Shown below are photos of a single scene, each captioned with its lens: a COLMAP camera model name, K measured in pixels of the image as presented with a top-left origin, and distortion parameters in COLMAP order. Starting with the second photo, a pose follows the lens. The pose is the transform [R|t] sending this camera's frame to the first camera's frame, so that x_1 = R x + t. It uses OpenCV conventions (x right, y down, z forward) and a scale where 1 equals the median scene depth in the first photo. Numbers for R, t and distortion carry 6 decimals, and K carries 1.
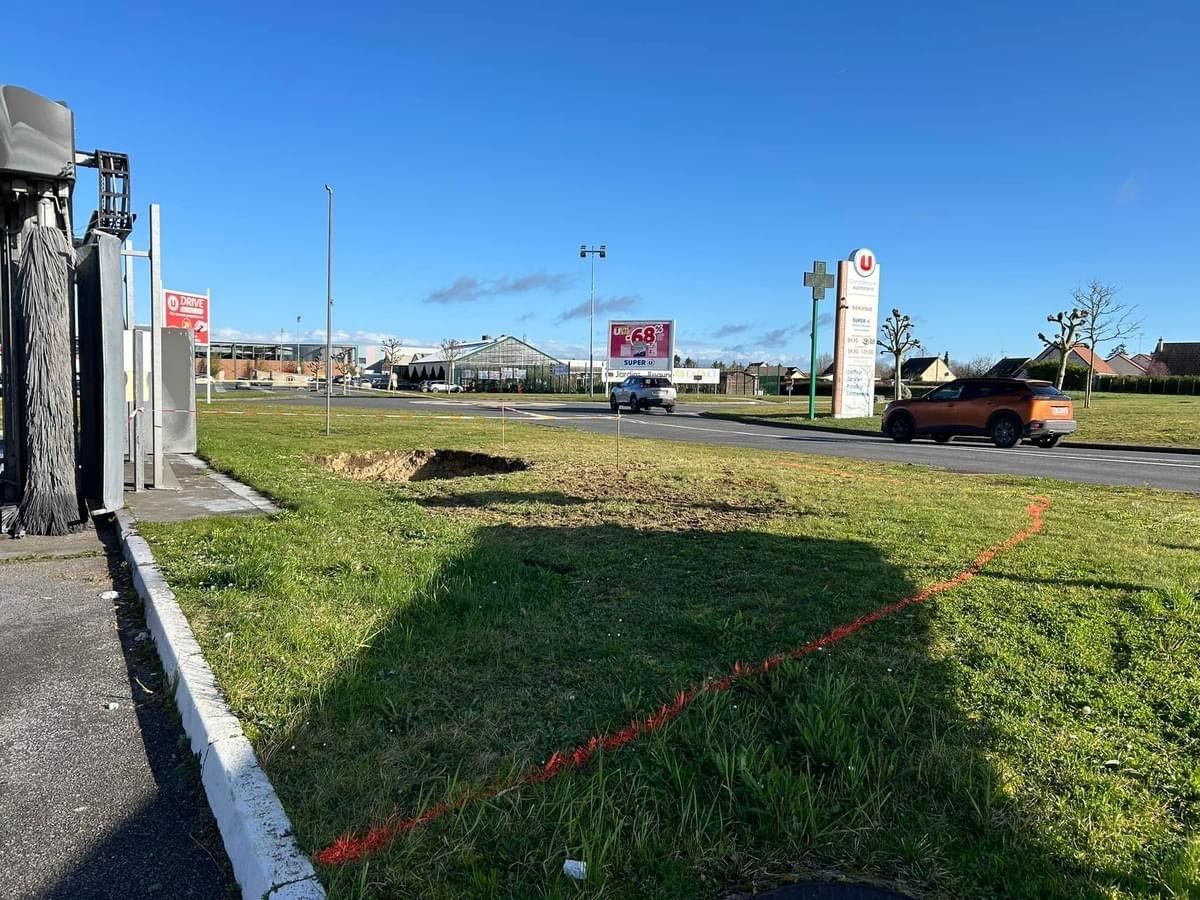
lens RADIAL K [[906.1, 0, 600.0], [0, 906.1, 450.0], [0, 0, 1]] dist [0.047161, -0.059697]
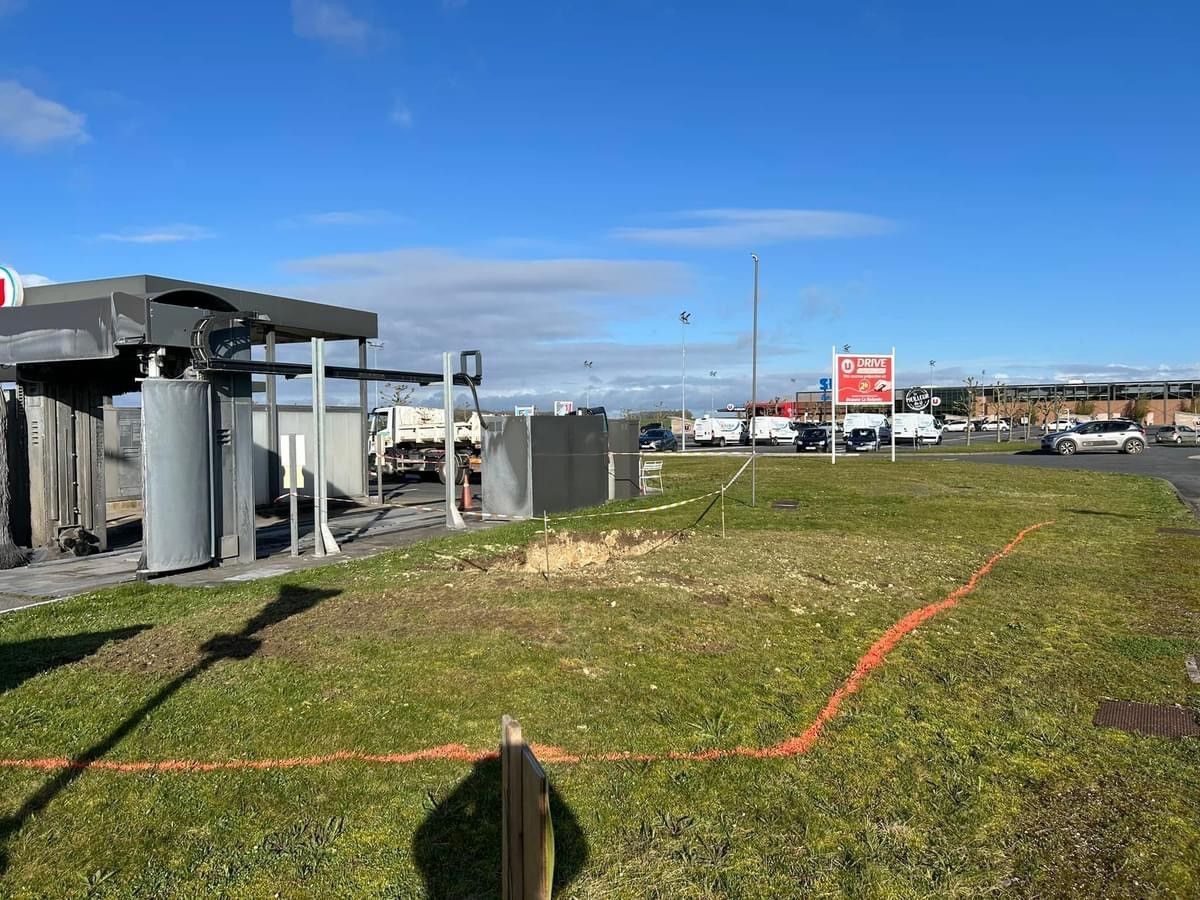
lens RADIAL K [[906.1, 0, 600.0], [0, 906.1, 450.0], [0, 0, 1]] dist [0.047161, -0.059697]
pose [[0.552197, -0.002540, -0.833710, 0.242815], [-0.036163, 0.998981, -0.026995, -0.025507], [0.832929, 0.045055, 0.551542, 0.186366]]
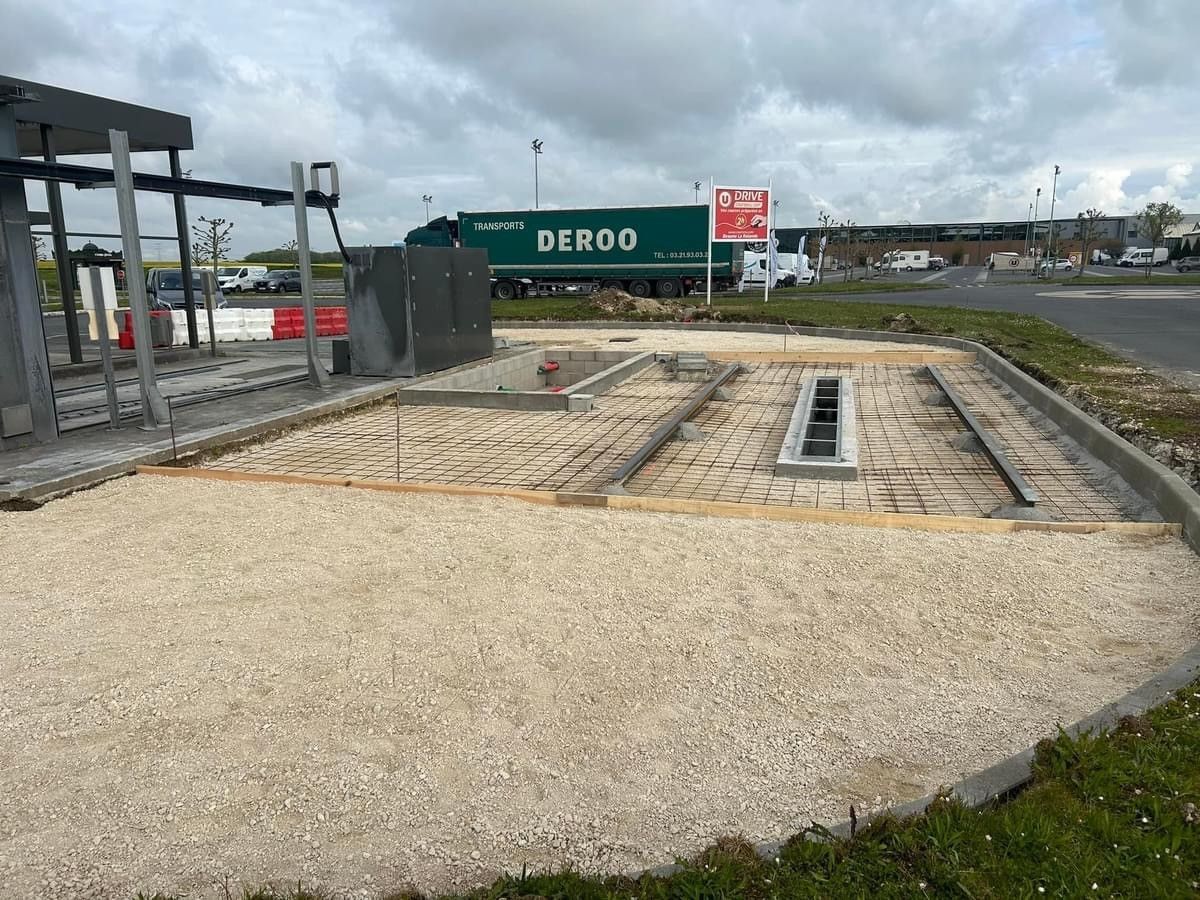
lens RADIAL K [[906.1, 0, 600.0], [0, 906.1, 450.0], [0, 0, 1]] dist [0.047161, -0.059697]
pose [[0.690941, 0.116246, -0.713504, 0.167643], [-0.024666, 0.990203, 0.137441, -0.024192], [0.722491, -0.077364, 0.687039, 0.203975]]
